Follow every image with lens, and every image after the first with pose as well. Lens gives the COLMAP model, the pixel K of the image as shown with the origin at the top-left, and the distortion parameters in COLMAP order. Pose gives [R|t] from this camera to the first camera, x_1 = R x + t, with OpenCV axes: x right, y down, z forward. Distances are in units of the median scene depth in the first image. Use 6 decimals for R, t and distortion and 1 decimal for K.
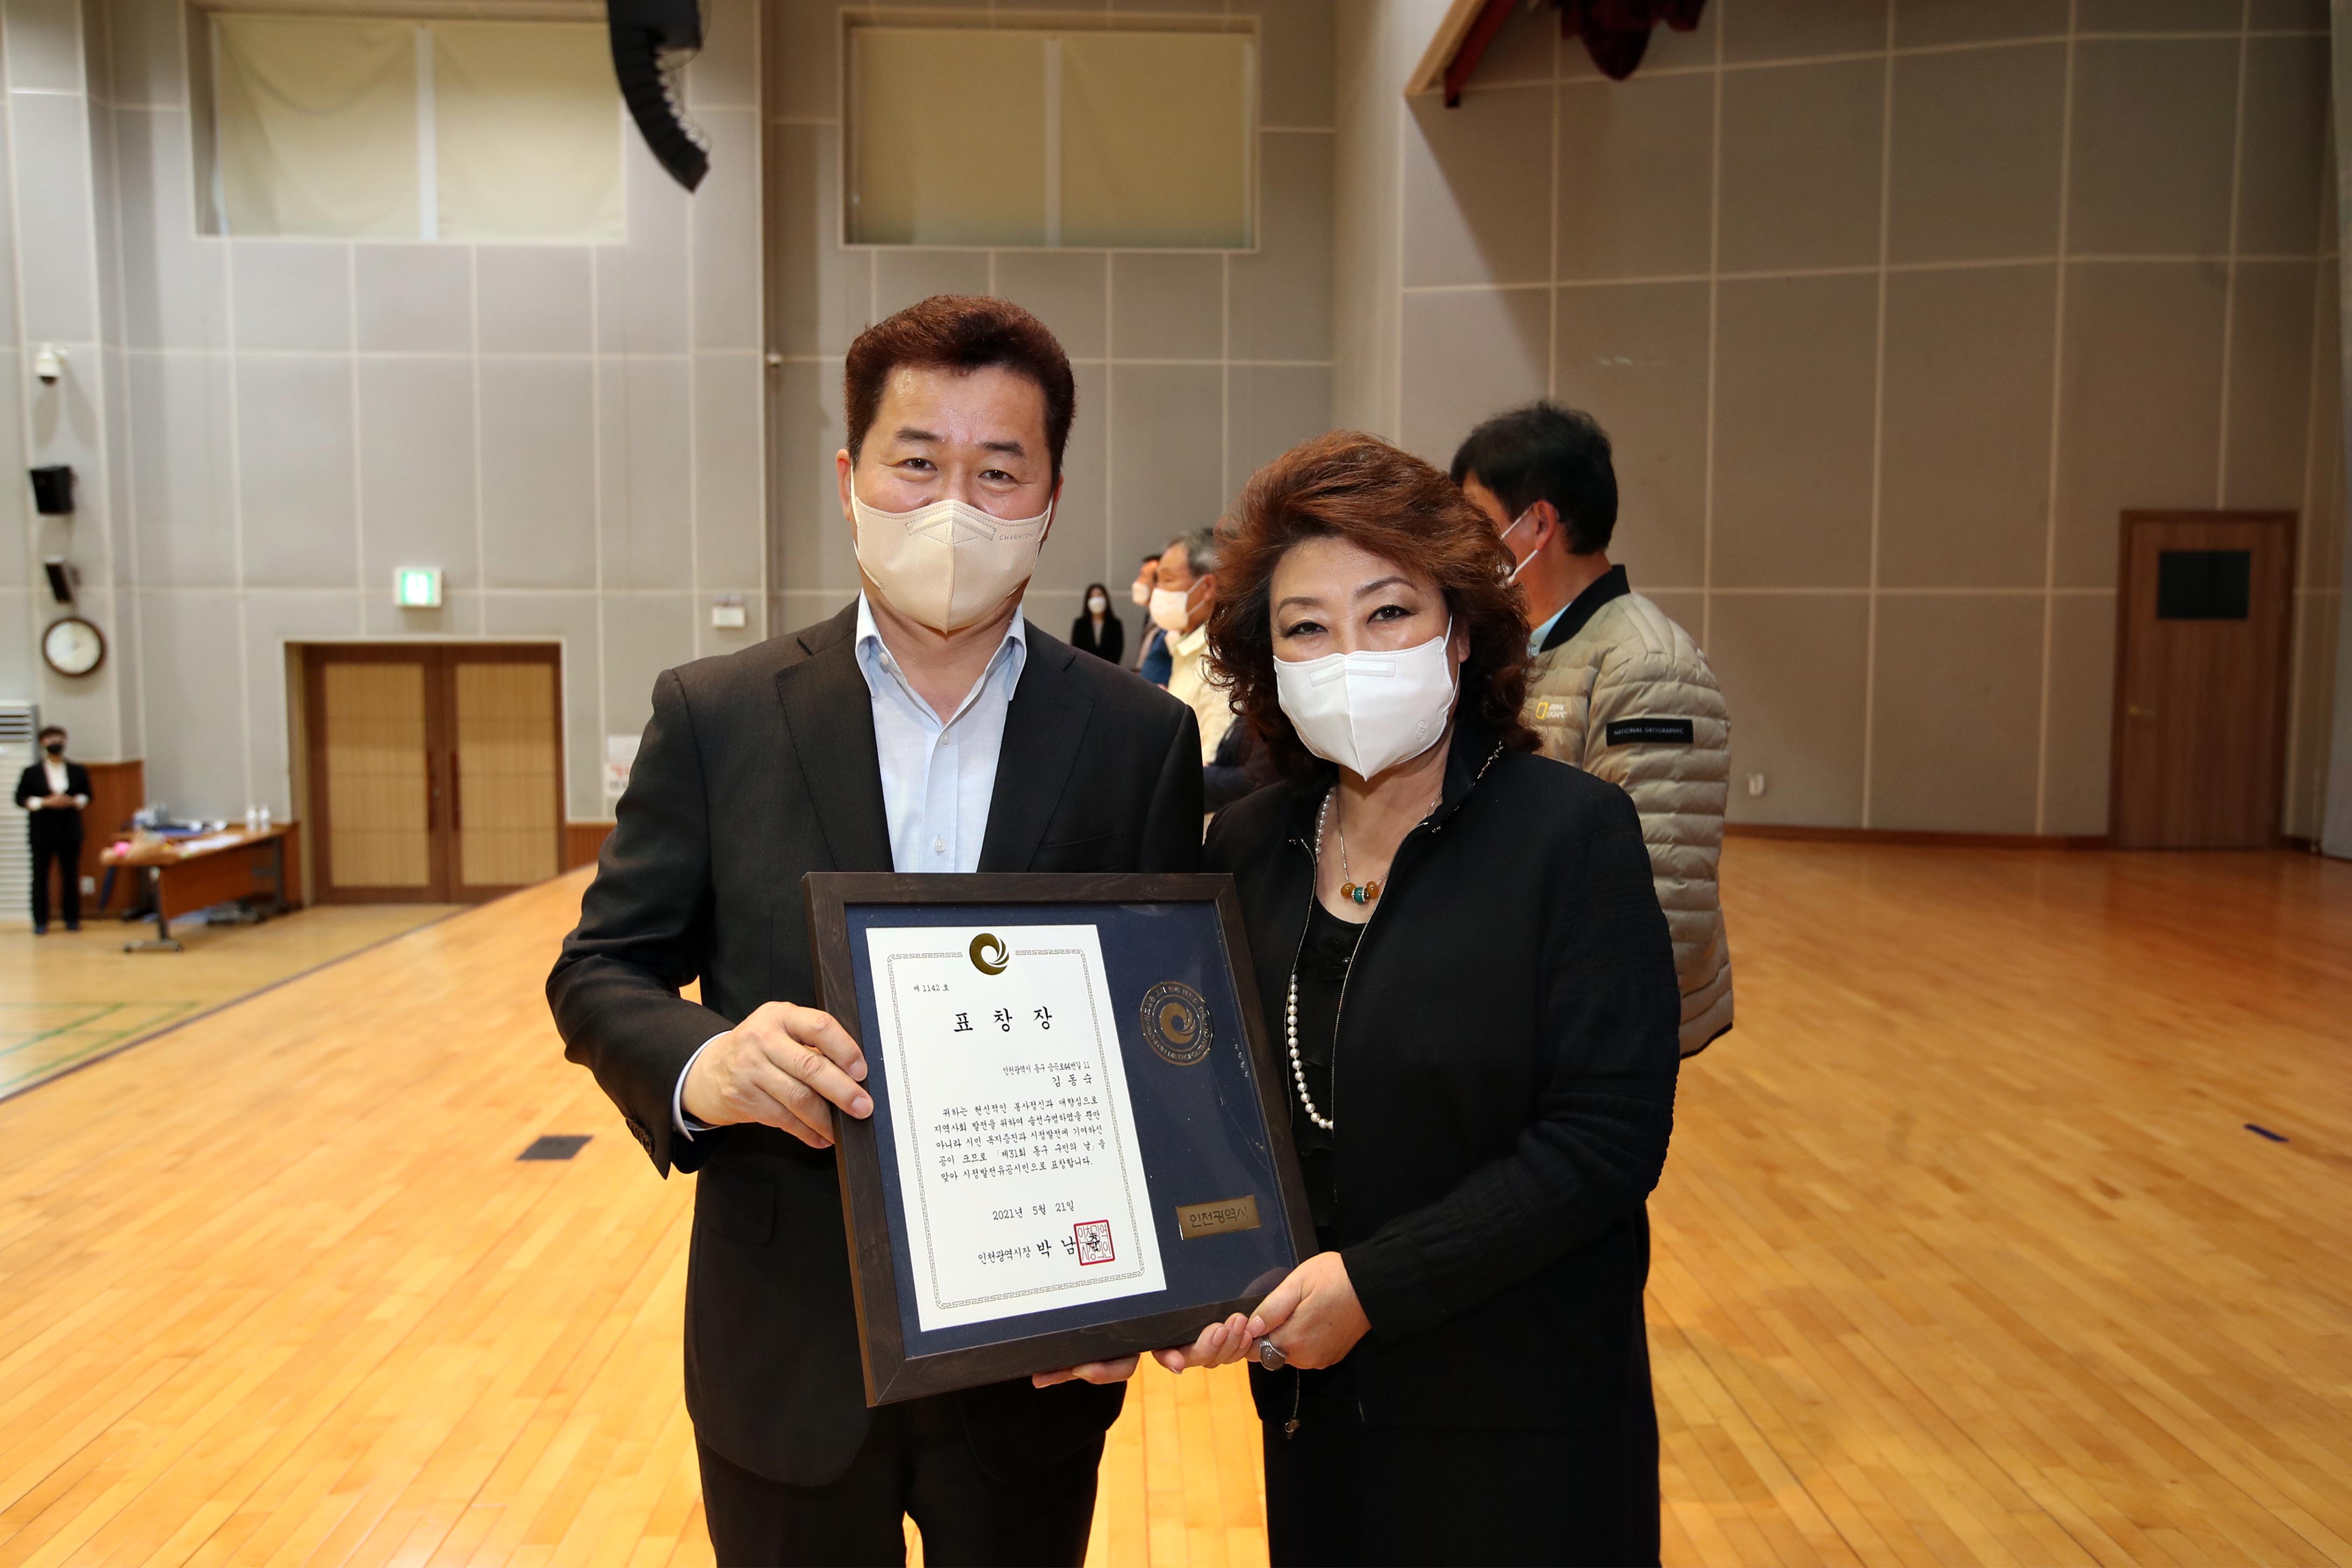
lens RADIAL K [[1657.2, 0, 1174.9], [0, 1657.2, 731.7], [0, 0, 1]] dist [-0.007956, 0.041393]
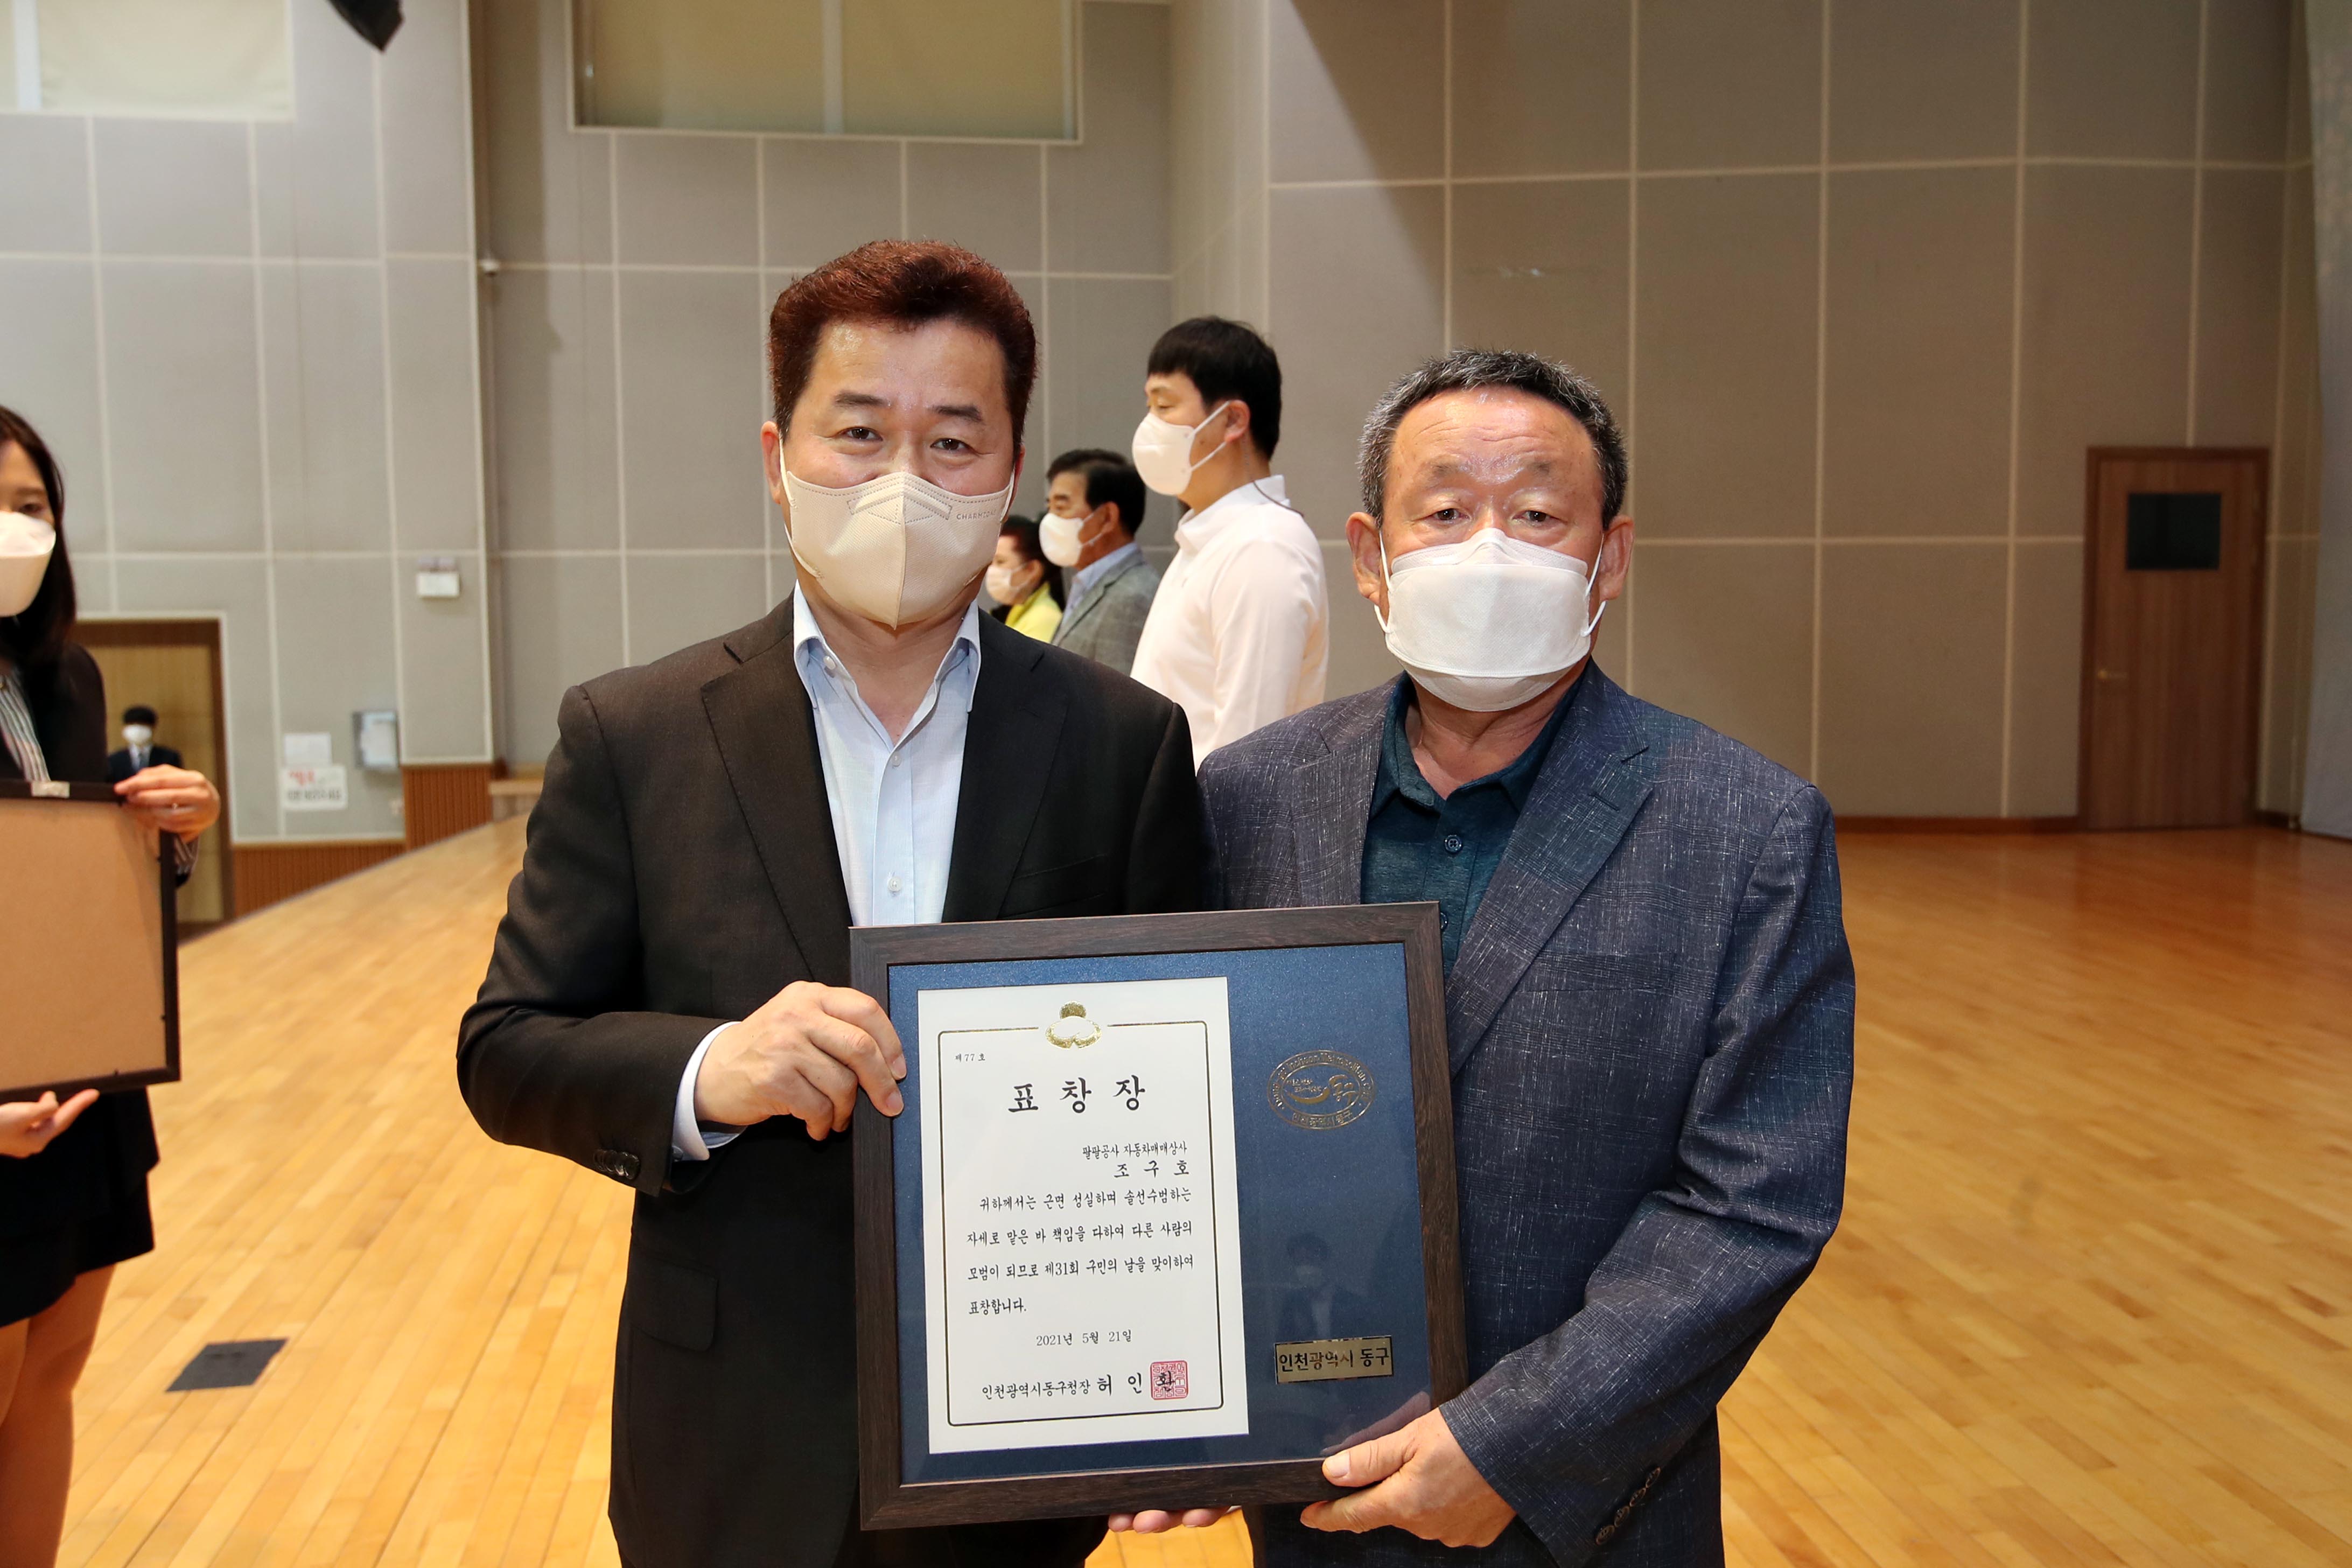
lens RADIAL K [[1857.6, 0, 1180.3], [0, 1857.6, 716.4], [0, 0, 1]] dist [-0.016920, 0.036233]
pose [[0.992265, -0.020054, 0.122506, -0.030184], [0.019169, 0.999781, 0.008402, -0.007666], [-0.122648, -0.005989, 0.992432, 0.078192]]
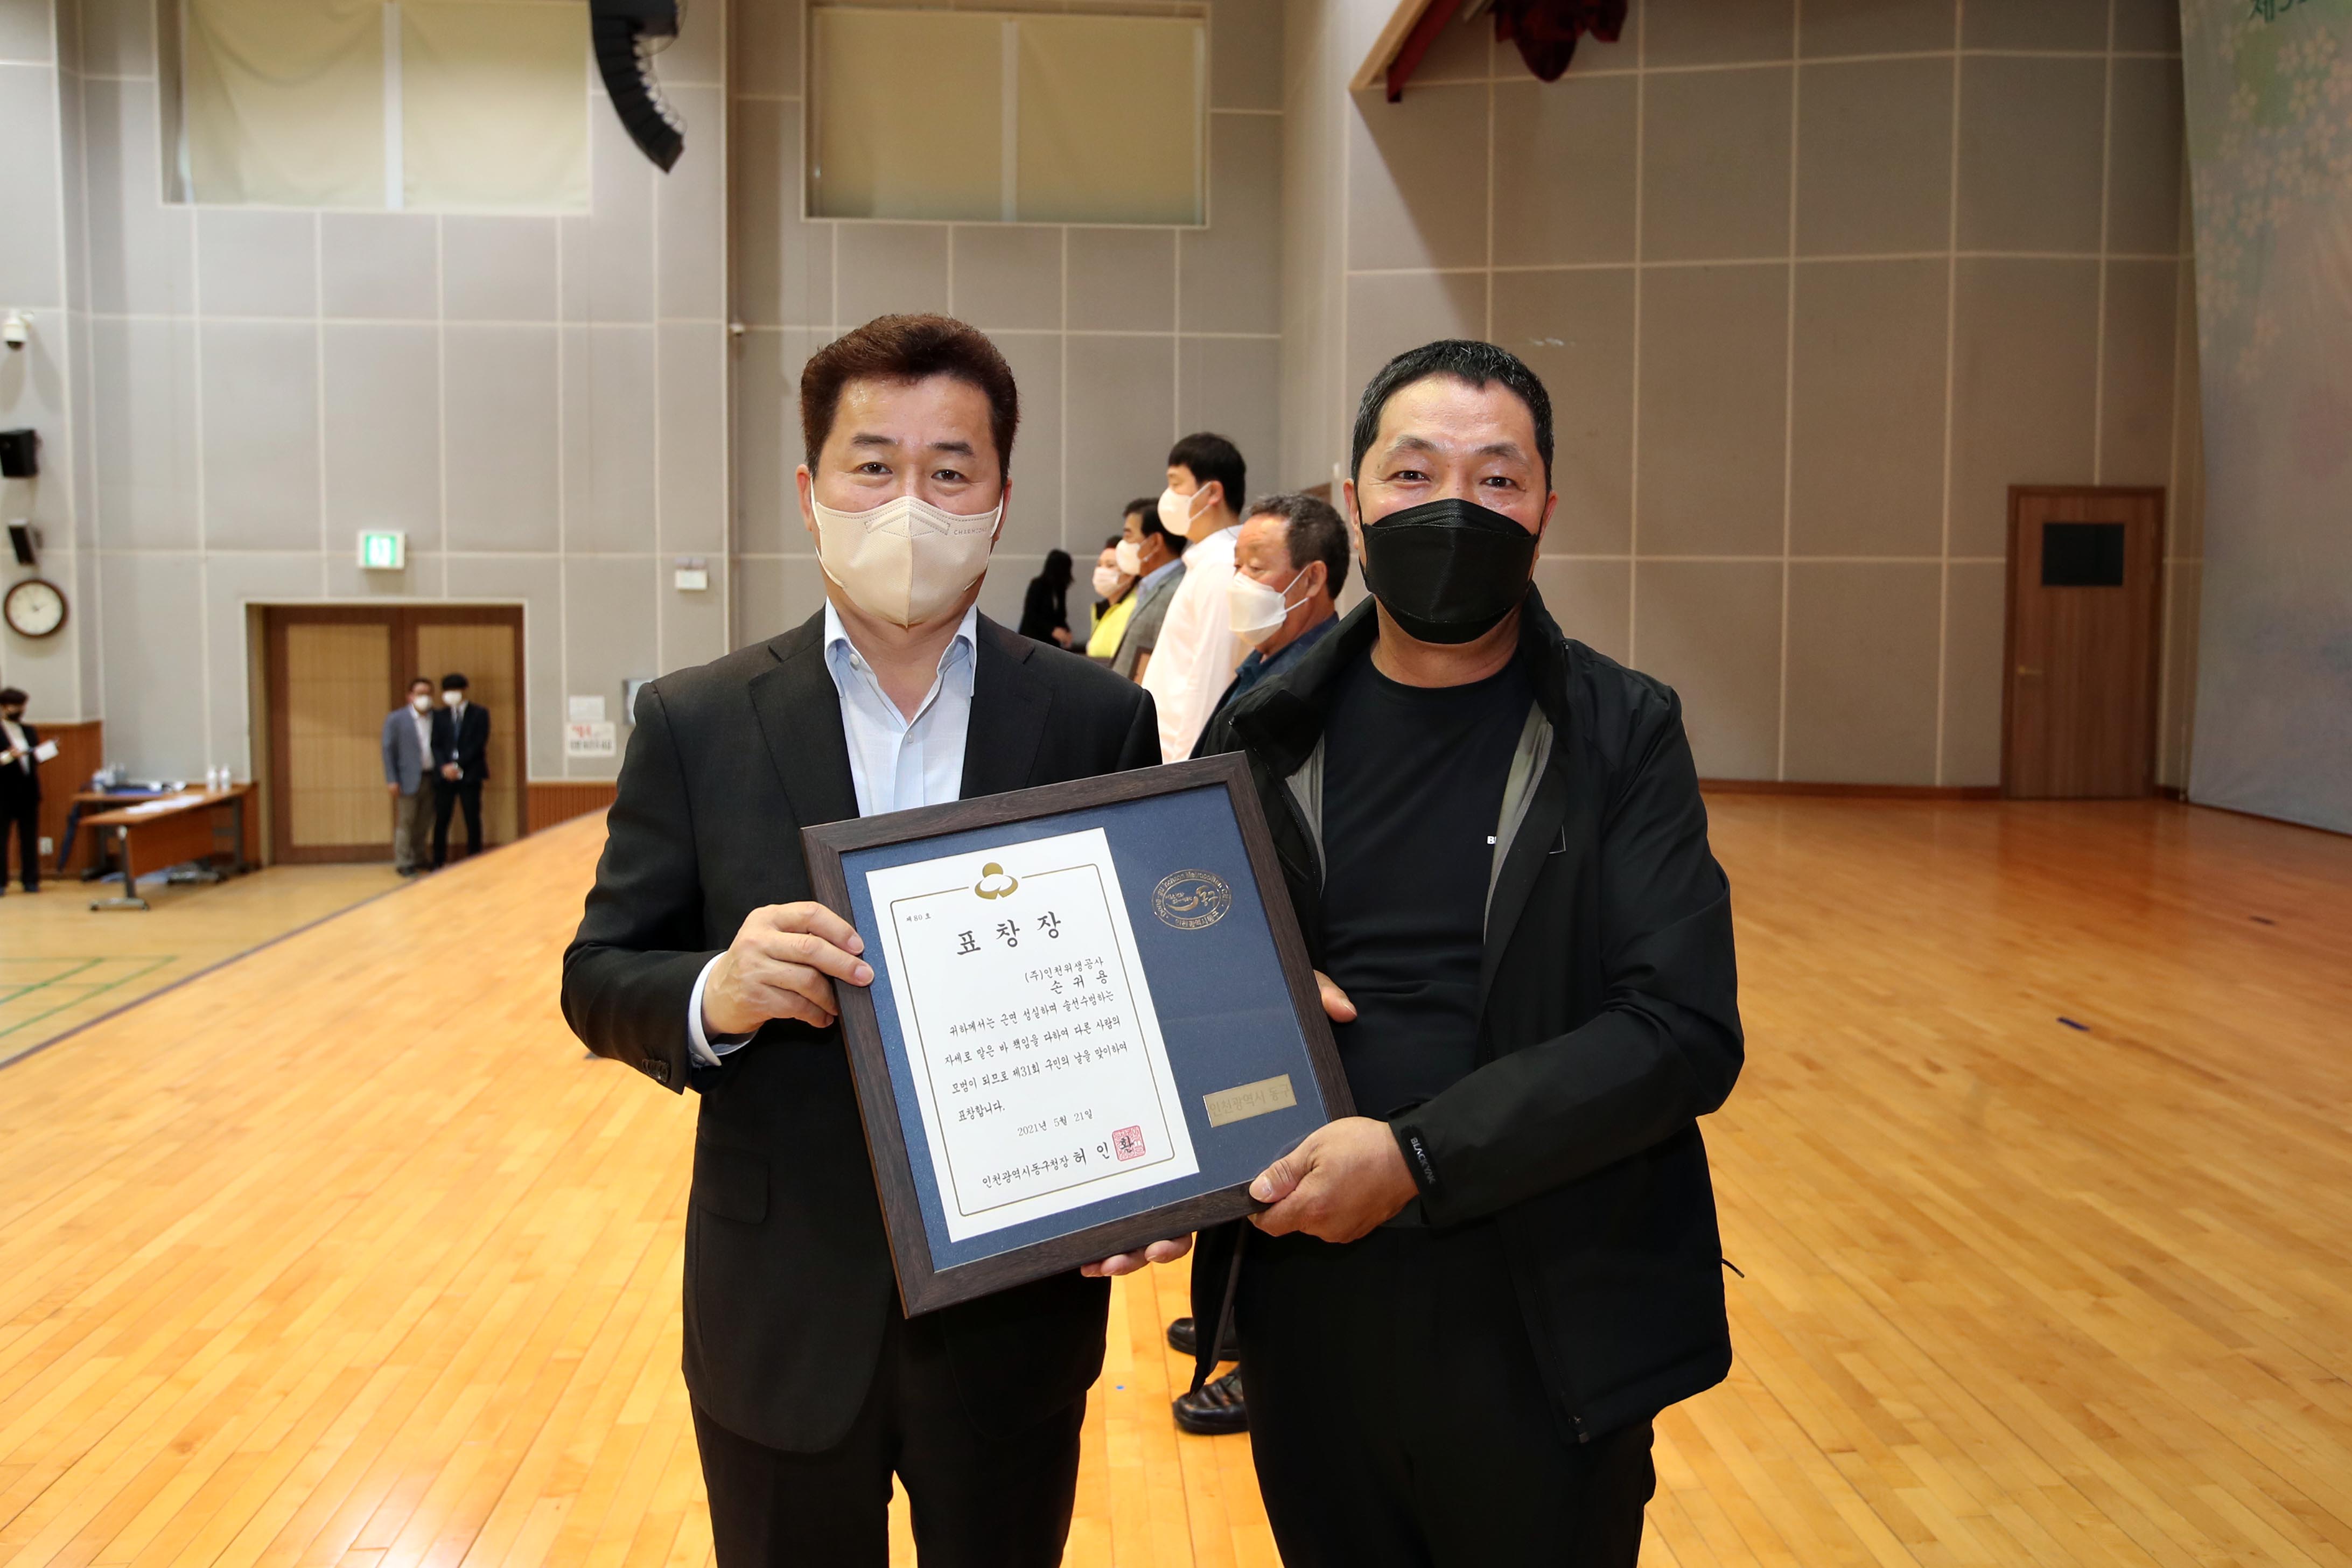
lens RADIAL K [[1710.2, 0, 1184.6], [0, 1710.2, 669.6], [0, 0, 1]] dist [-0.005521, 0.027254]
pose [[0.999160, -0.000304, 0.040973, -0.012329], [0.000906, 0.999892, -0.014658, 0.002424], [-0.040964, 0.014683, 0.999053, -0.087039]]
